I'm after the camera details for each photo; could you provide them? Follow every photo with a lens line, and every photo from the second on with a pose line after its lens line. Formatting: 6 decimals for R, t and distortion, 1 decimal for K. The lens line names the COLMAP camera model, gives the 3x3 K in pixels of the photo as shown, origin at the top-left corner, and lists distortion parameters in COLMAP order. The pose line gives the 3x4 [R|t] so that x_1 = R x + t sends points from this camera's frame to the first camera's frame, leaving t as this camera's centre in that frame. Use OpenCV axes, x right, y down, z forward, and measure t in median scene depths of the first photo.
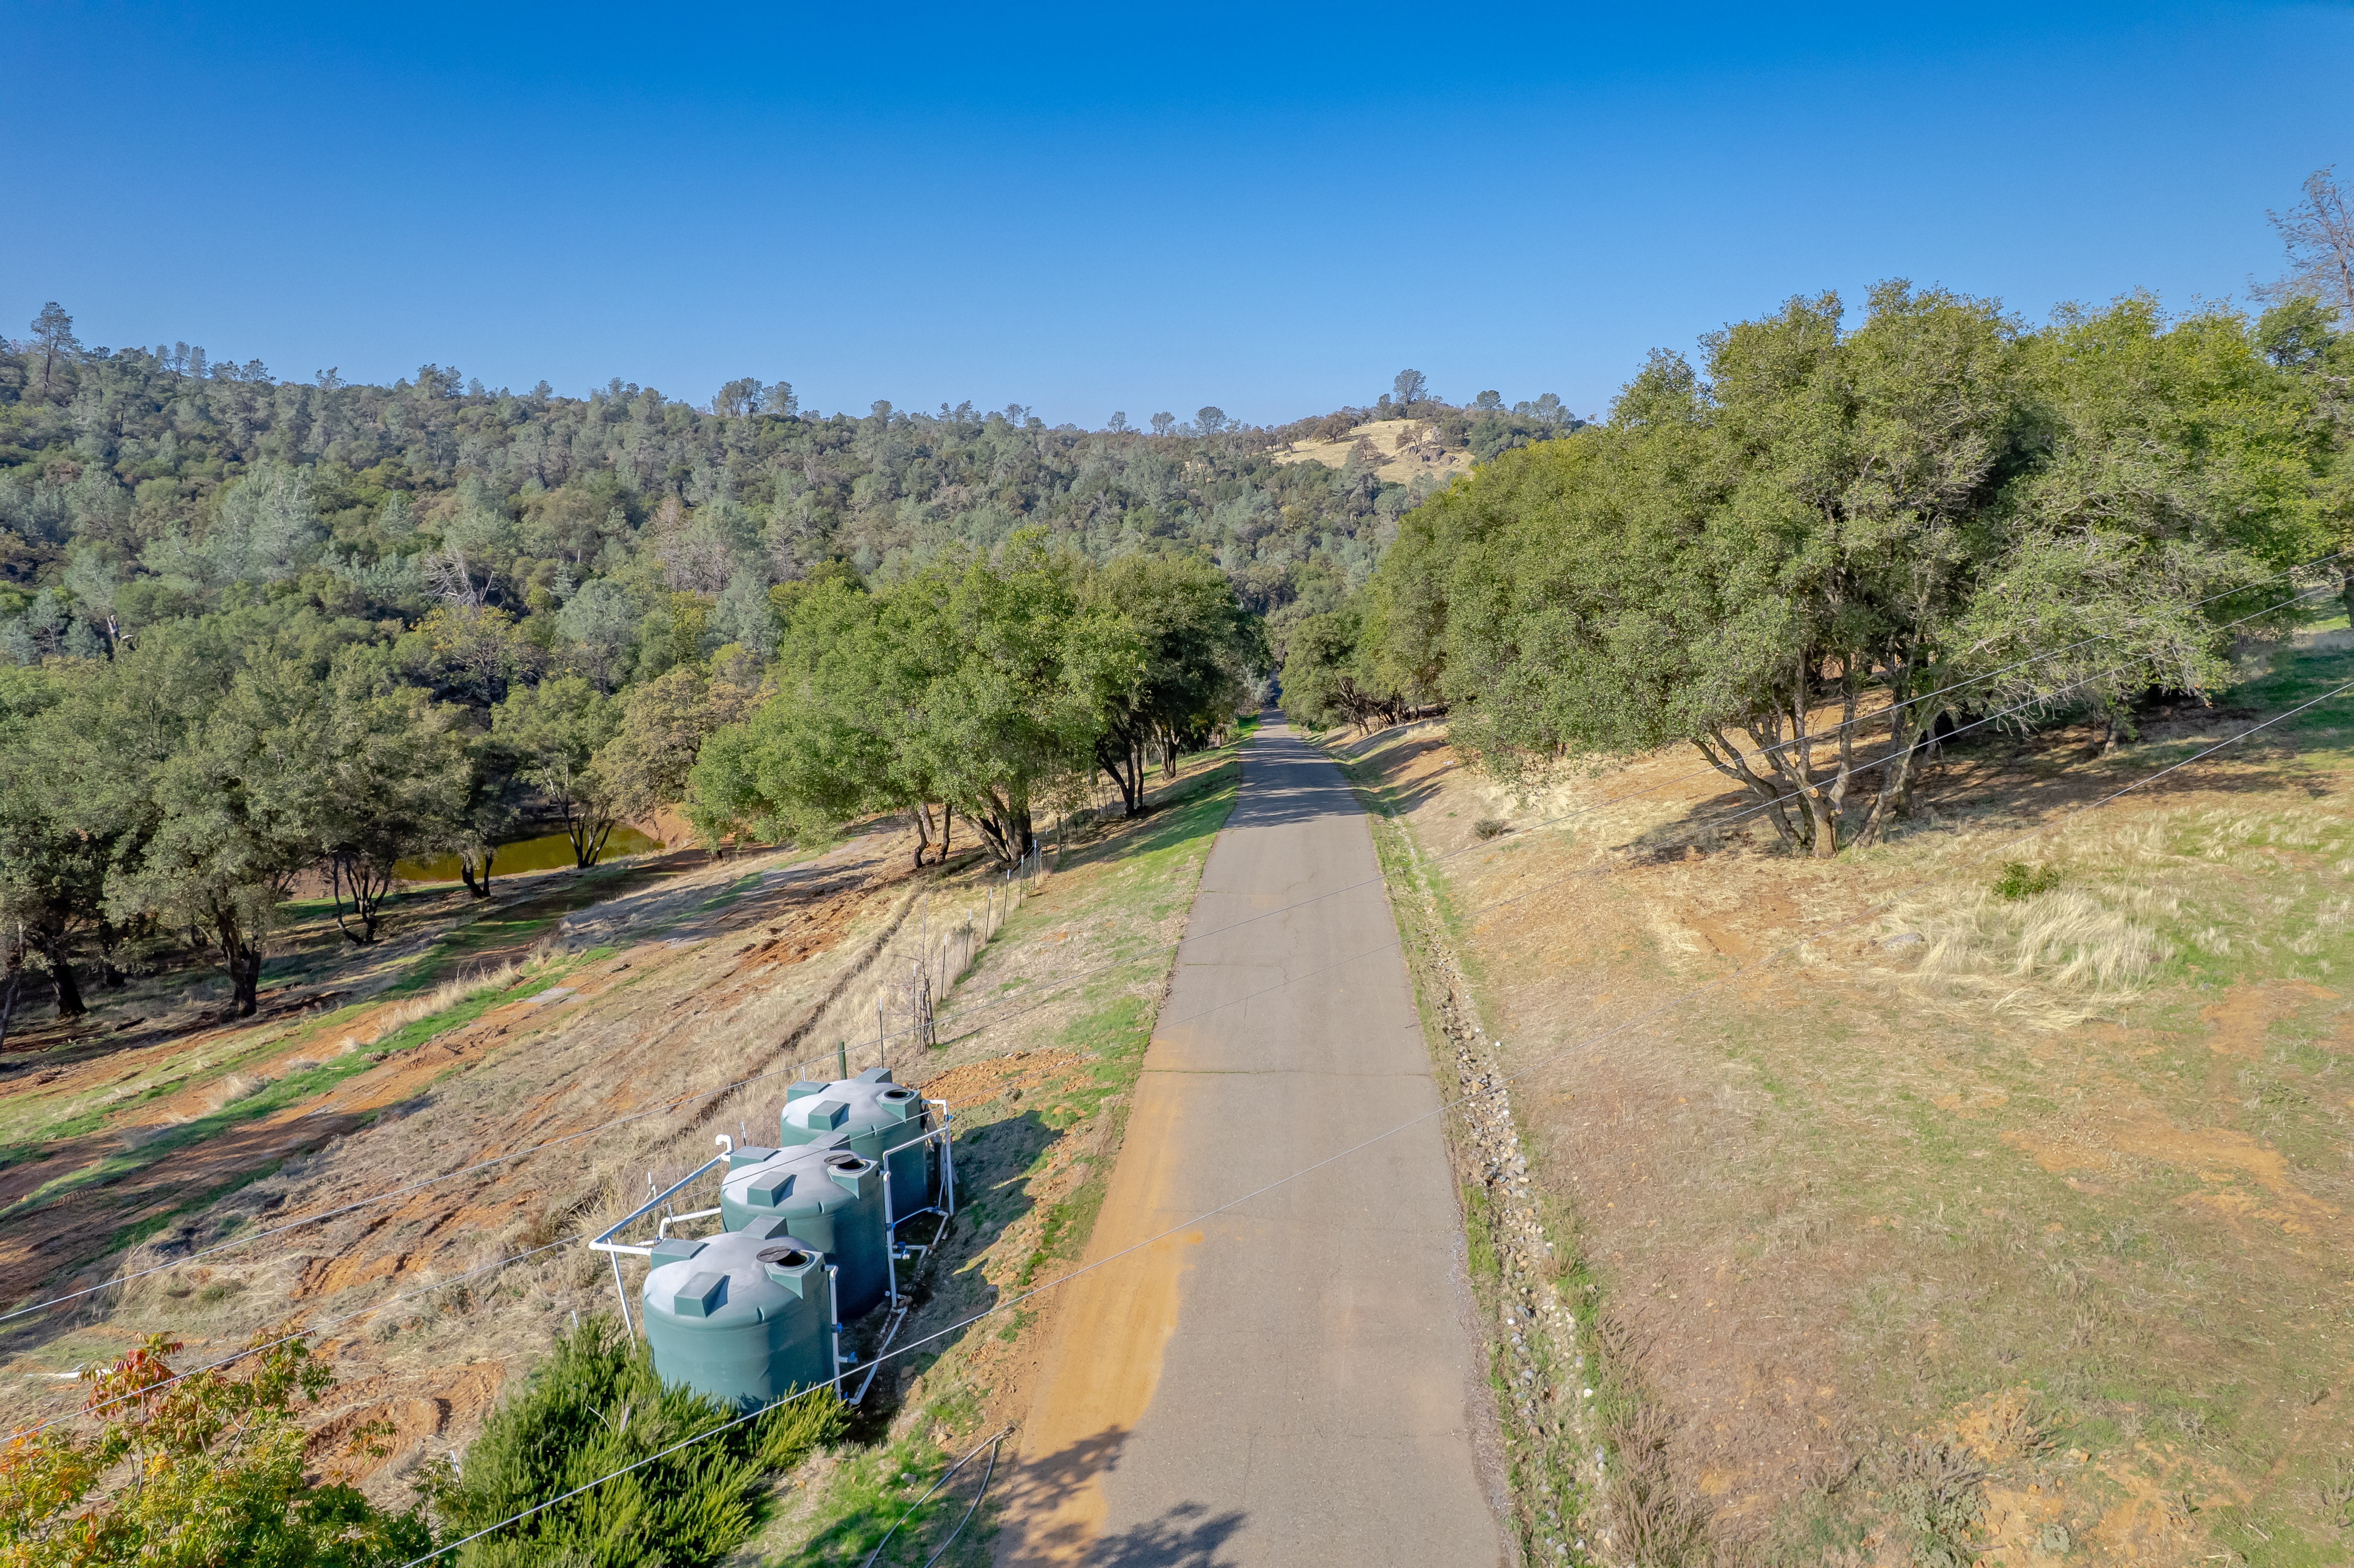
lens RADIAL K [[1526.9, 0, 1167.8], [0, 1526.9, 781.6], [0, 0, 1]] dist [-0.069849, 0.067847]
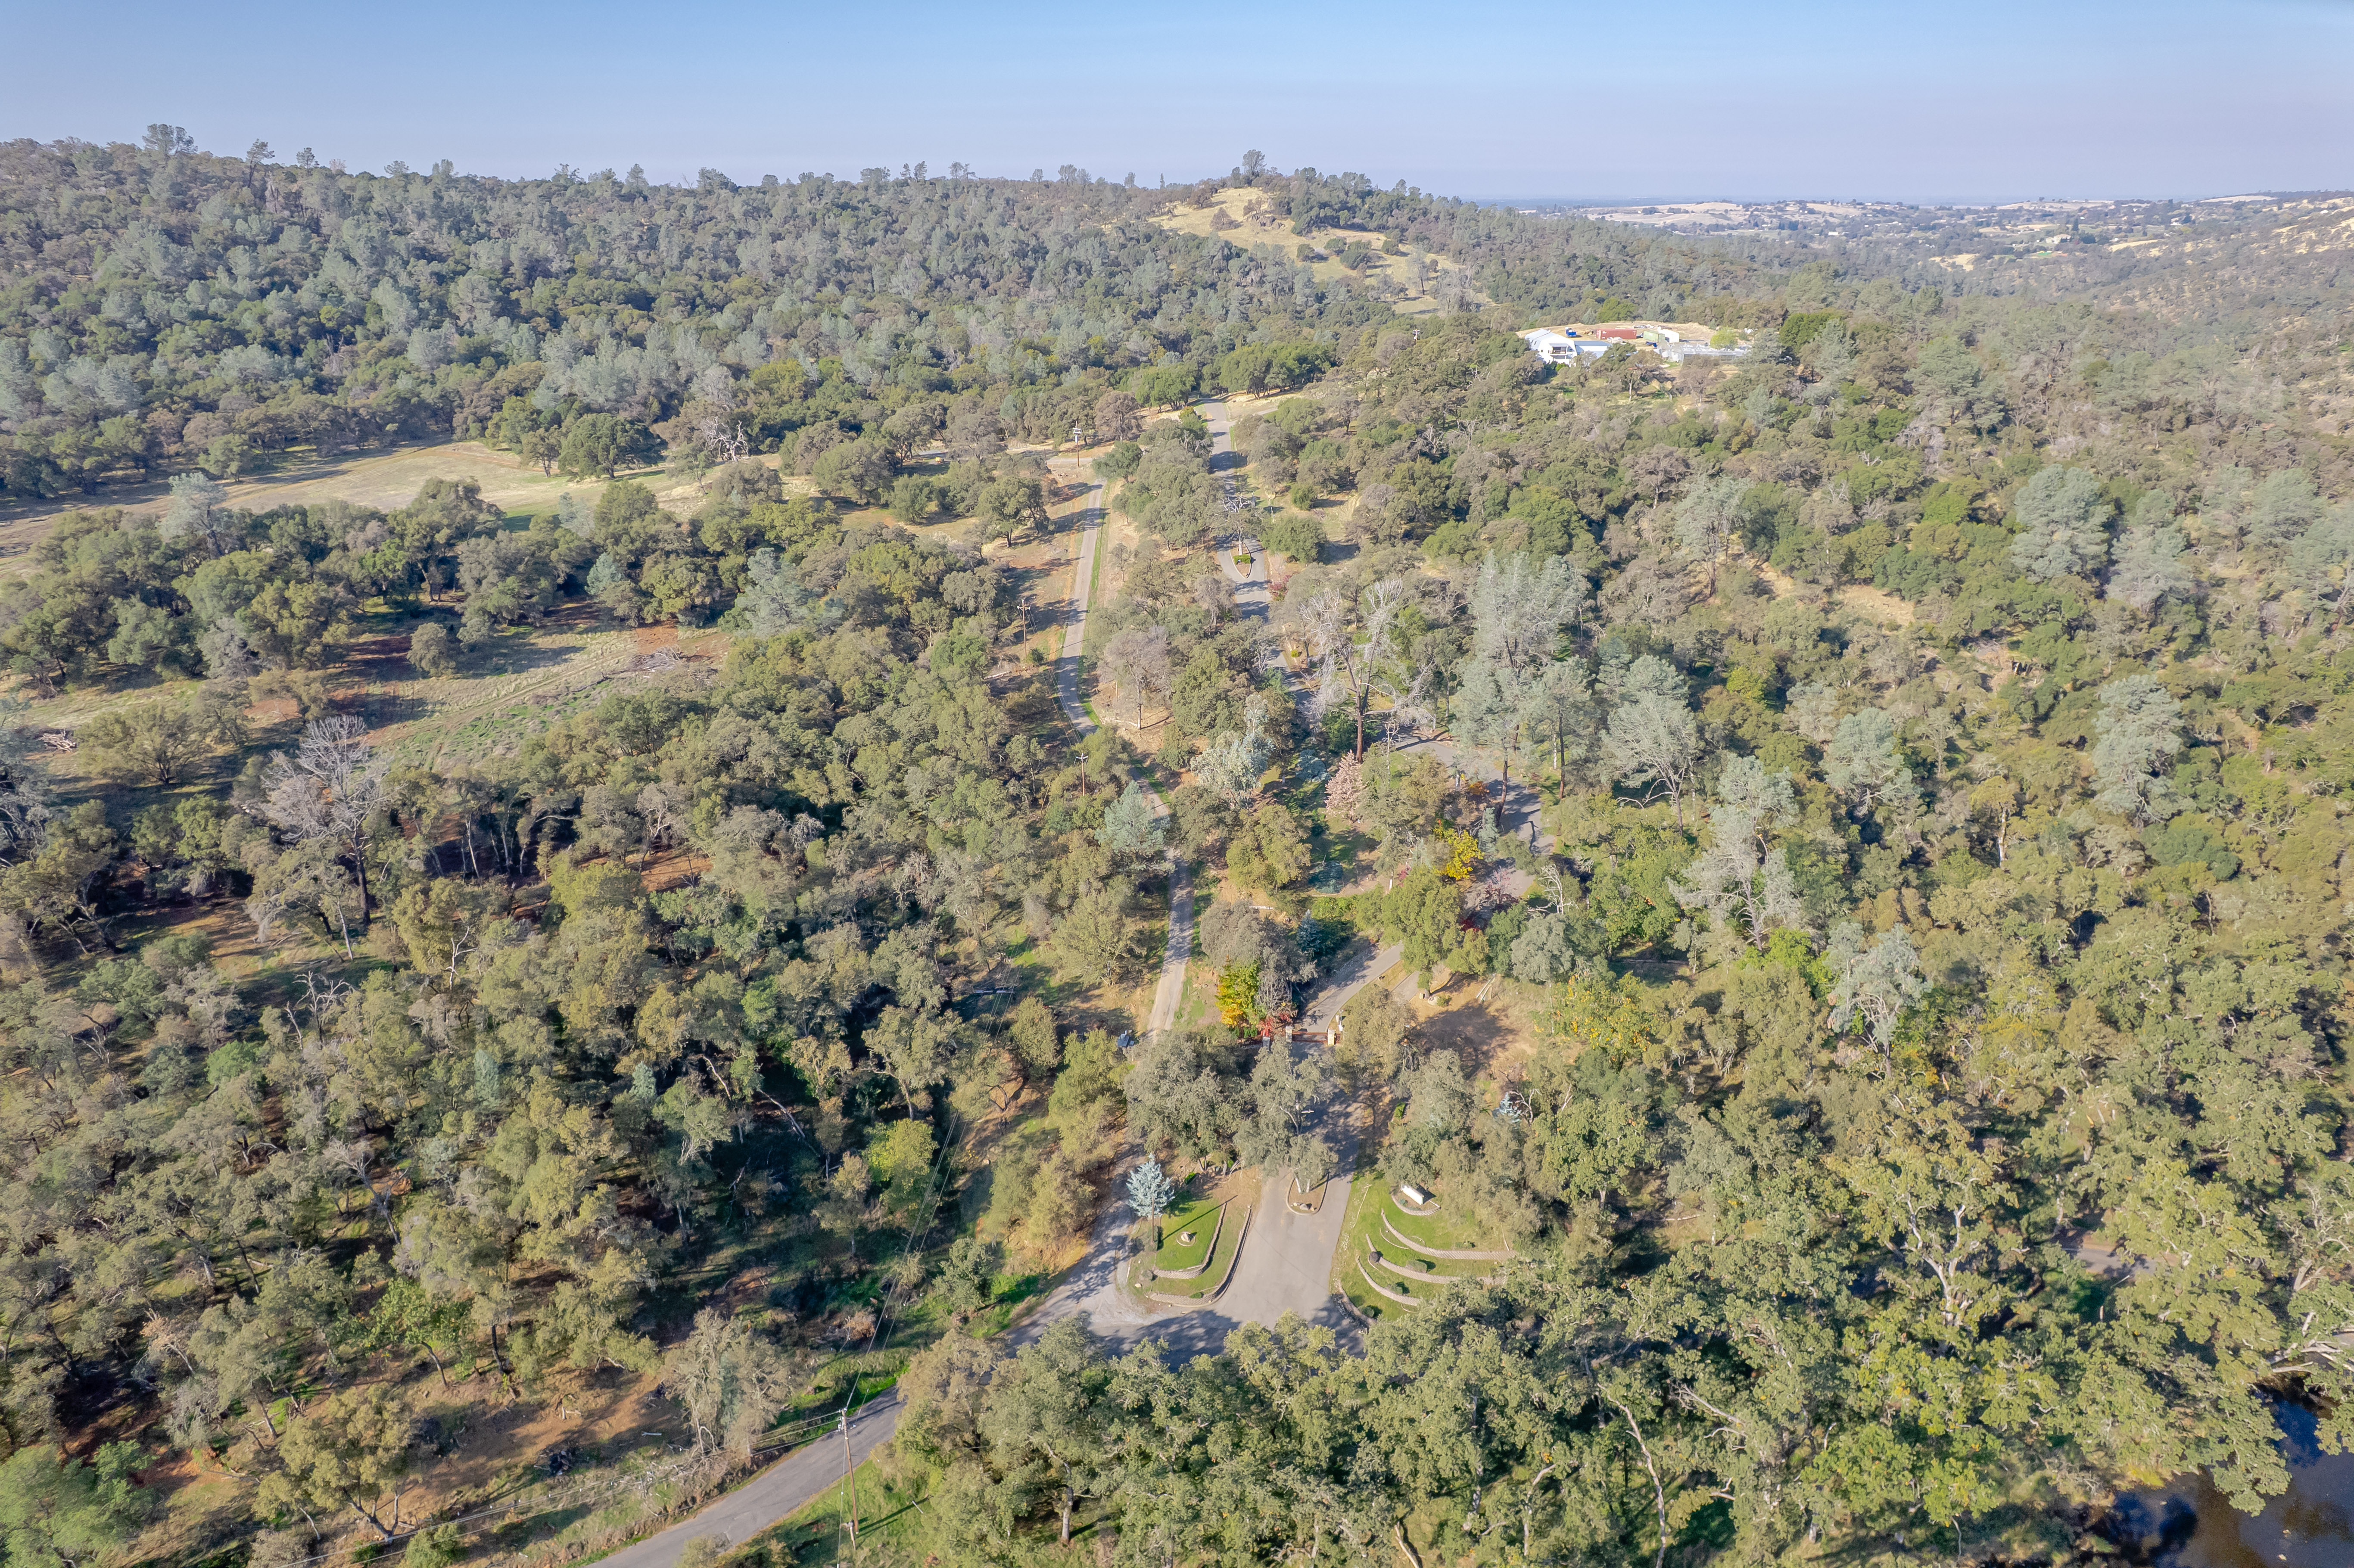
lens RADIAL K [[1526.9, 0, 1167.8], [0, 1526.9, 781.6], [0, 0, 1]] dist [-0.069849, 0.067847]
pose [[0.995735, -0.035202, 0.085285, -0.068066], [0.017814, 0.980312, 0.196652, 0.030343], [-0.090528, -0.194294, 0.976757, -0.538576]]
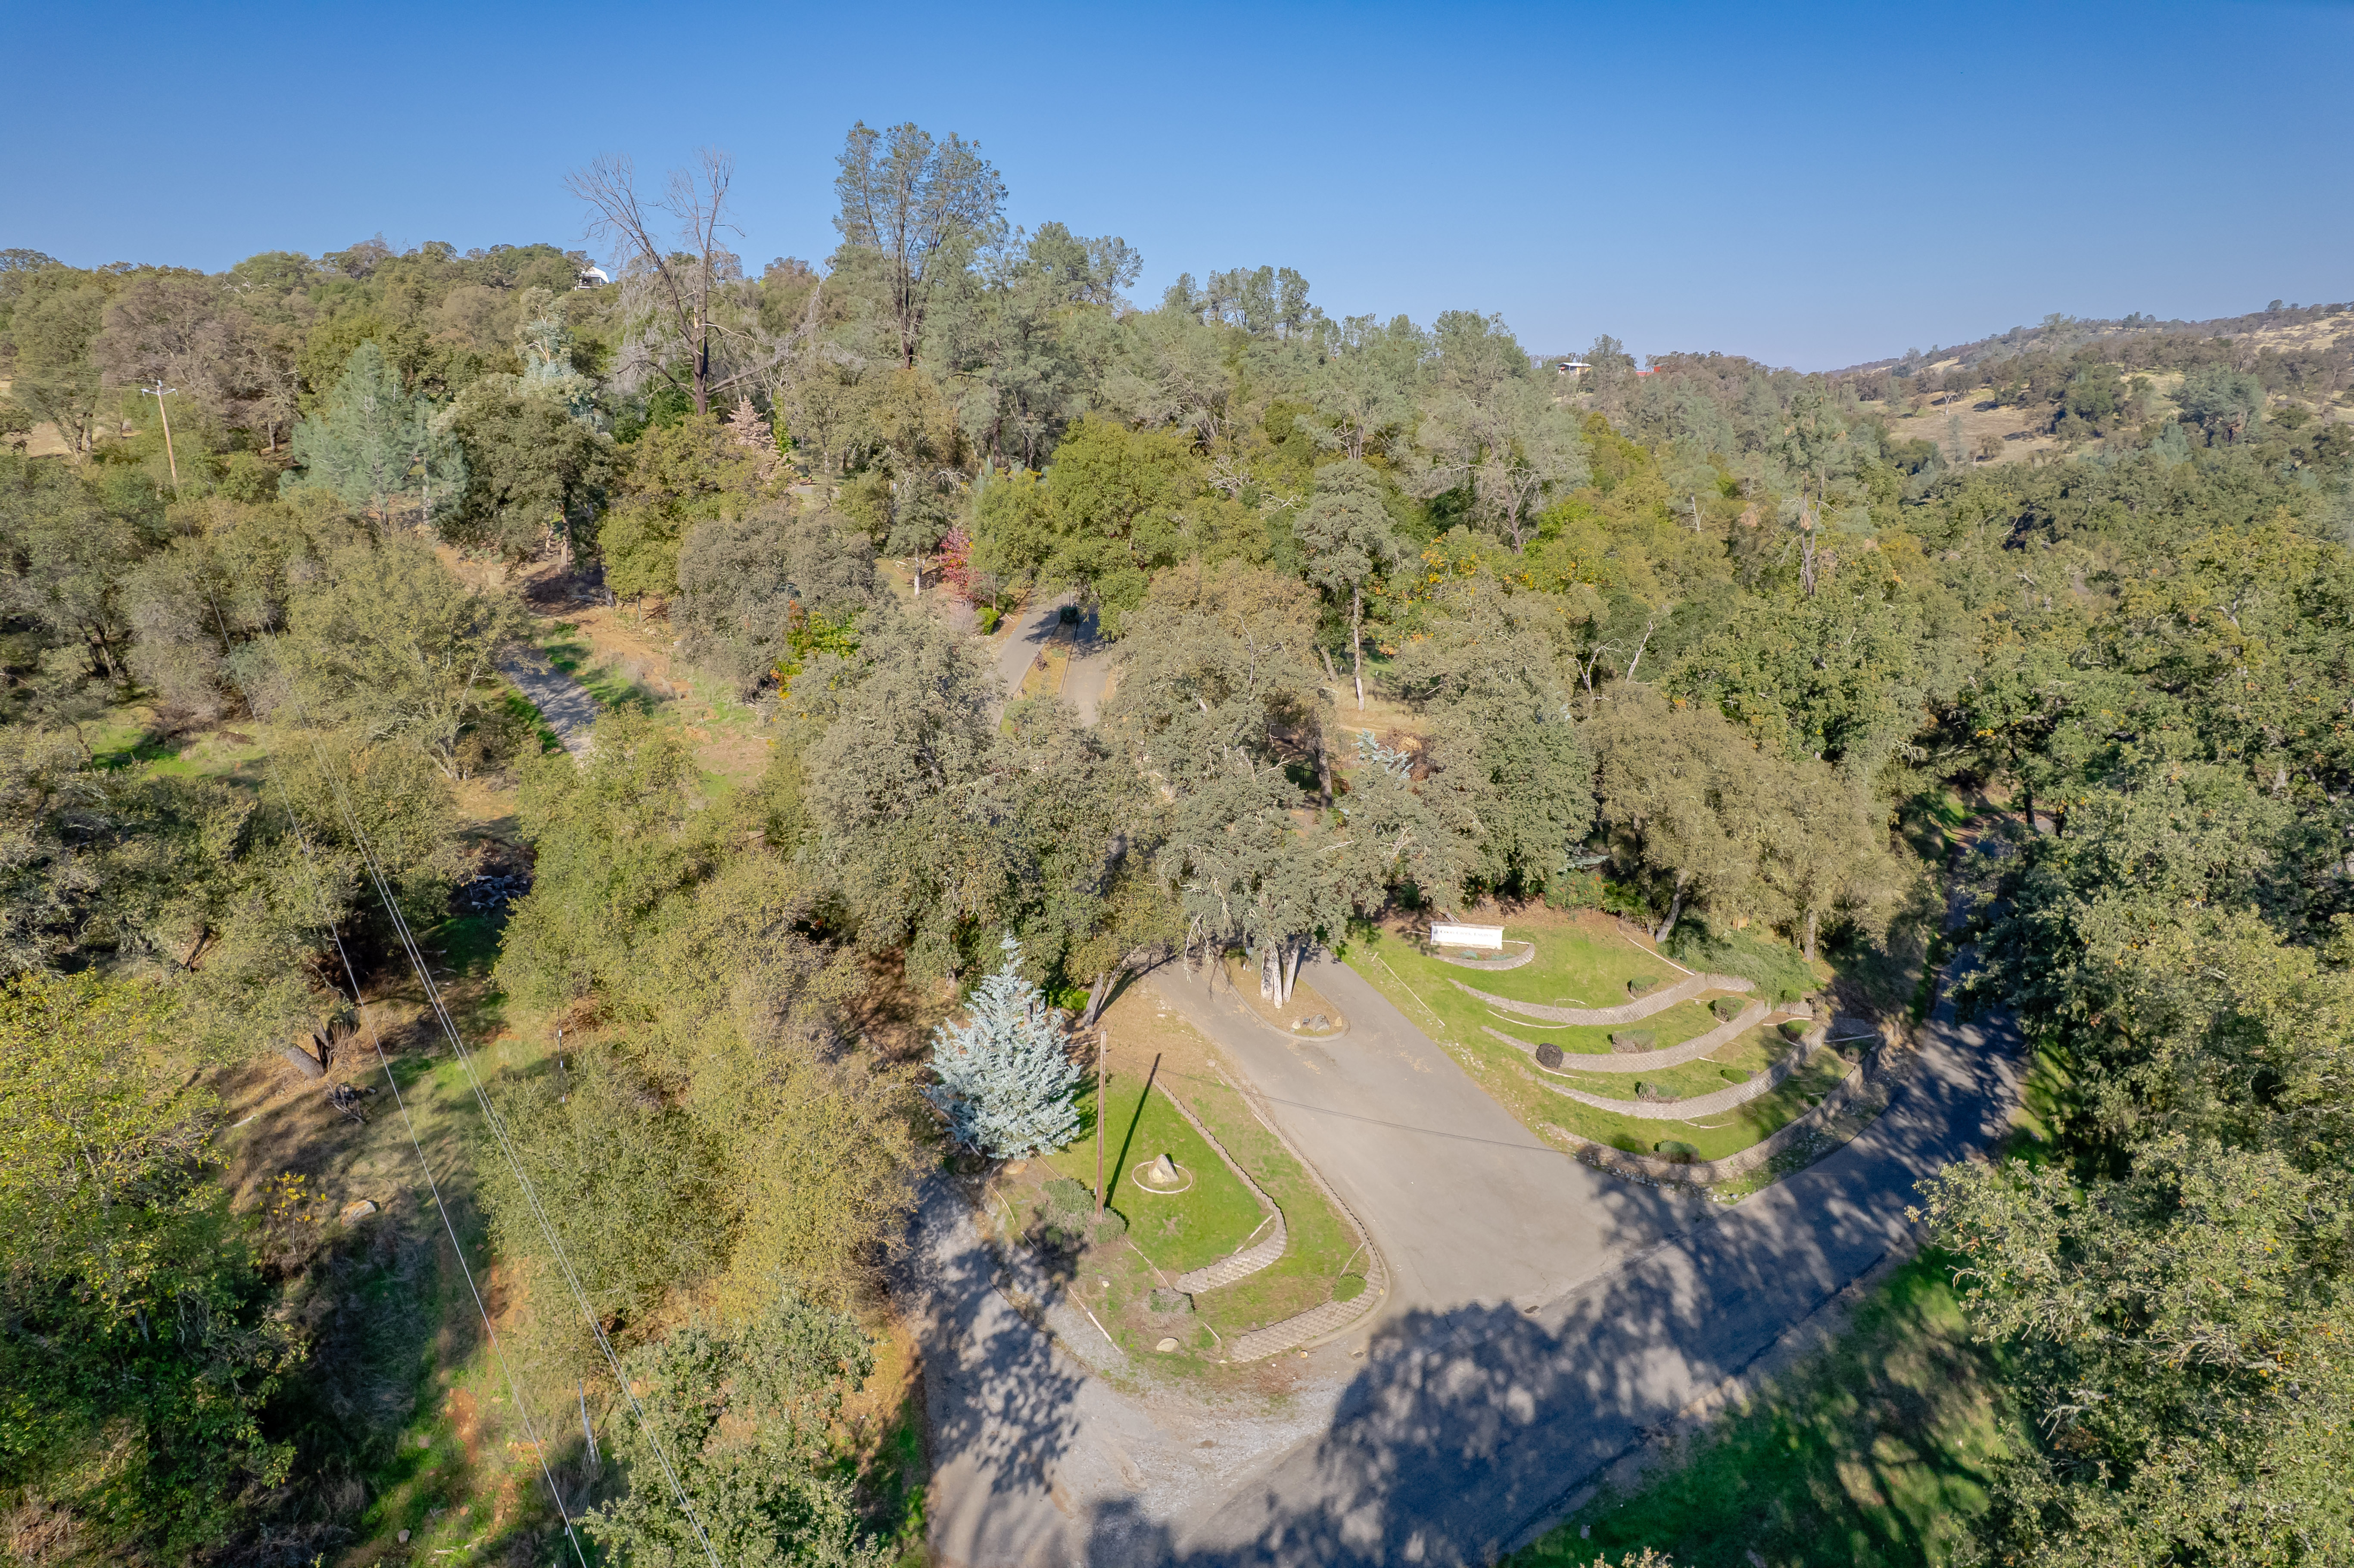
lens RADIAL K [[1526.3, 0, 1168.2], [0, 1526.3, 780.6], [0, 0, 1]] dist [-0.076906, 0.077569]
pose [[0.678169, -0.169813, 0.715018, -0.093739], [0.139950, 0.984975, 0.101189, 0.109237], [-0.721458, 0.031444, 0.691744, -0.393812]]
